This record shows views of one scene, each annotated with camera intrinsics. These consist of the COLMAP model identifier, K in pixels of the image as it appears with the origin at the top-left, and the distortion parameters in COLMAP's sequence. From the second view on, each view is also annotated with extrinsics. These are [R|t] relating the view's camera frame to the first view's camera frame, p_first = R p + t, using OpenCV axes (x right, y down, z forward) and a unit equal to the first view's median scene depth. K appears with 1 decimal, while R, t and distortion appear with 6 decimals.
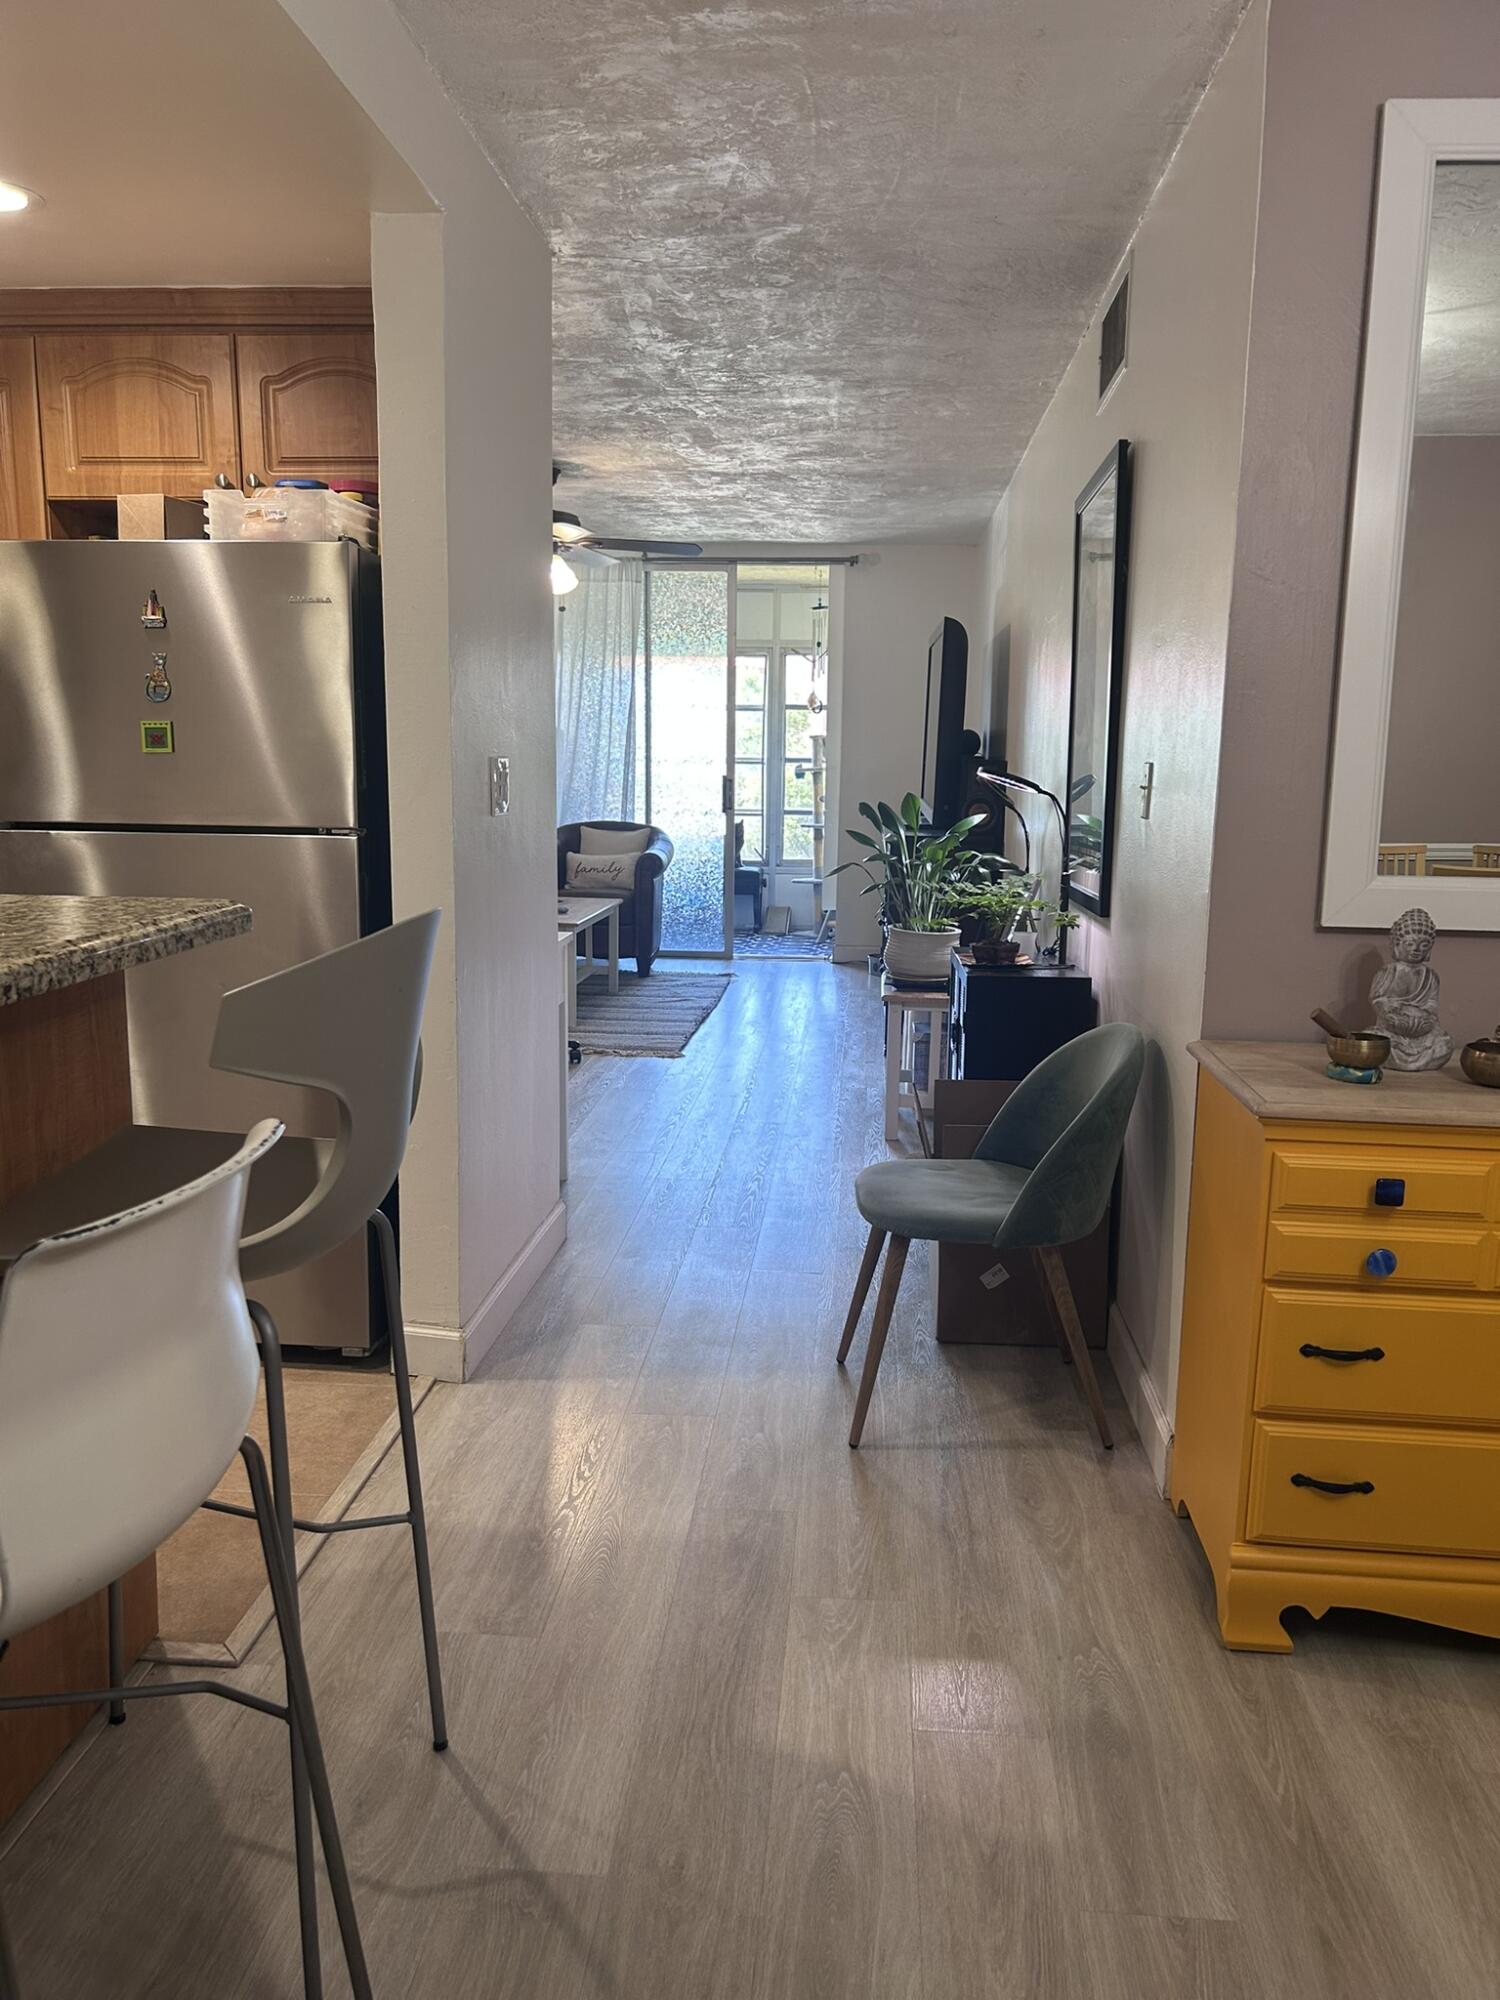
lens RADIAL K [[1511.2, 0, 755.7], [0, 1511.2, 1006.1], [0, 0, 1]] dist [-0.037070, 0.045085]
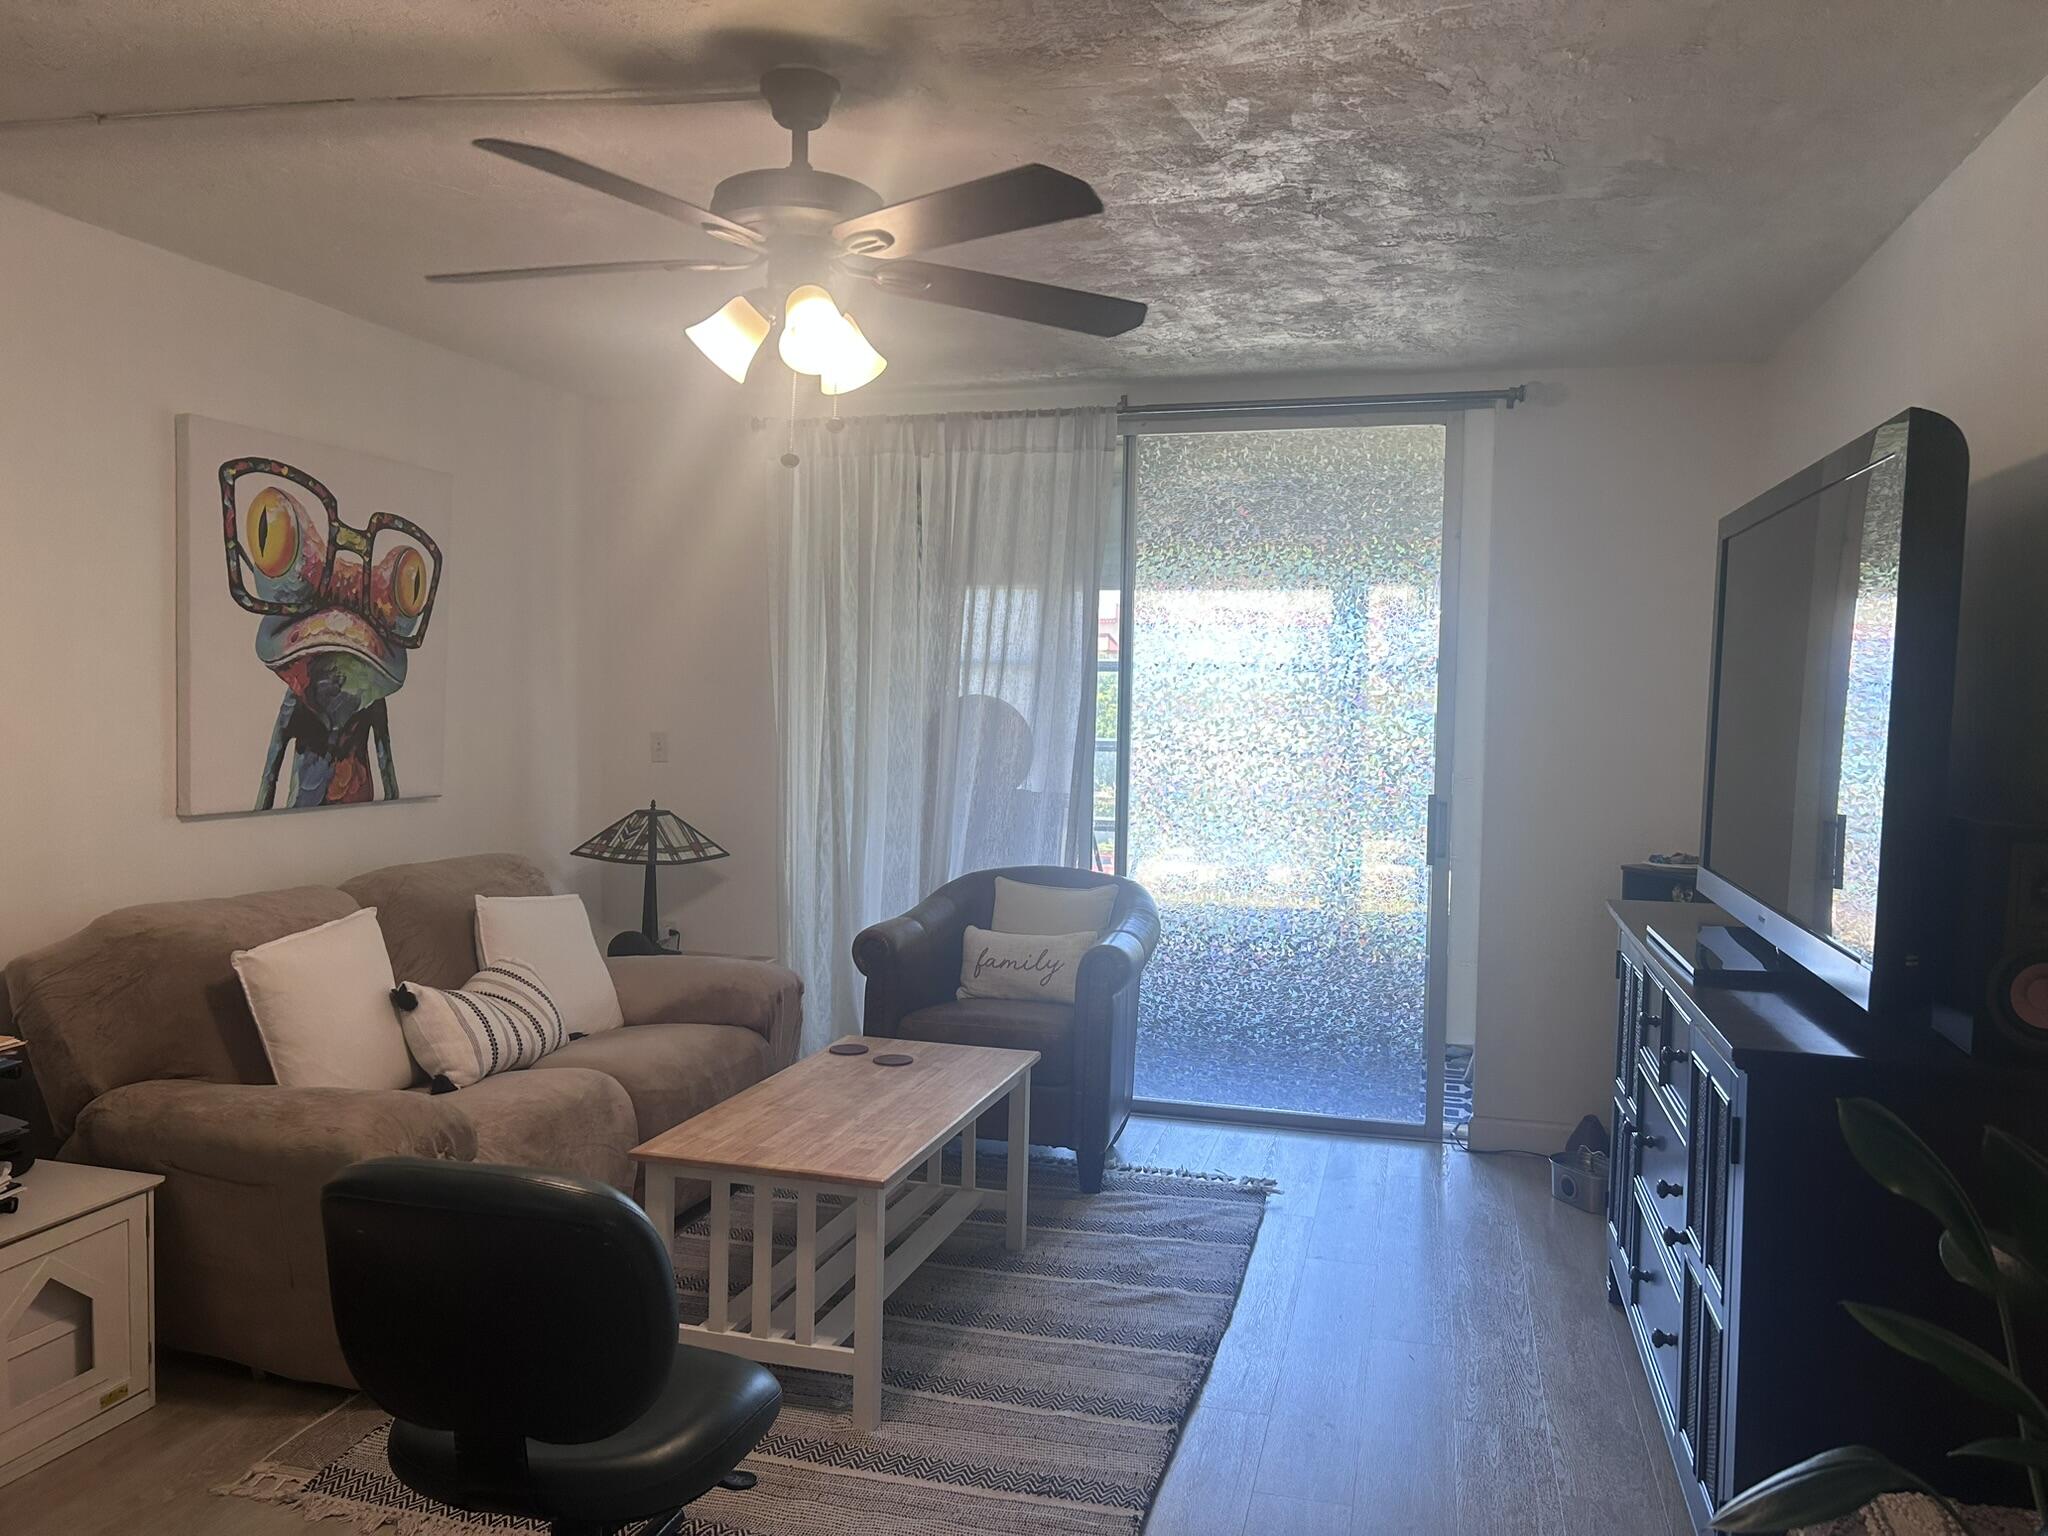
lens RADIAL K [[1547.5, 0, 1021.0], [0, 1547.5, 769.7], [0, 0, 1]] dist [-0.037070, 0.045085]
pose [[0.983135, 0.020162, -0.181764, -0.004109], [-0.043011, 0.991516, -0.122659, -0.094396], [0.177749, 0.128408, 0.975662, 0.466864]]
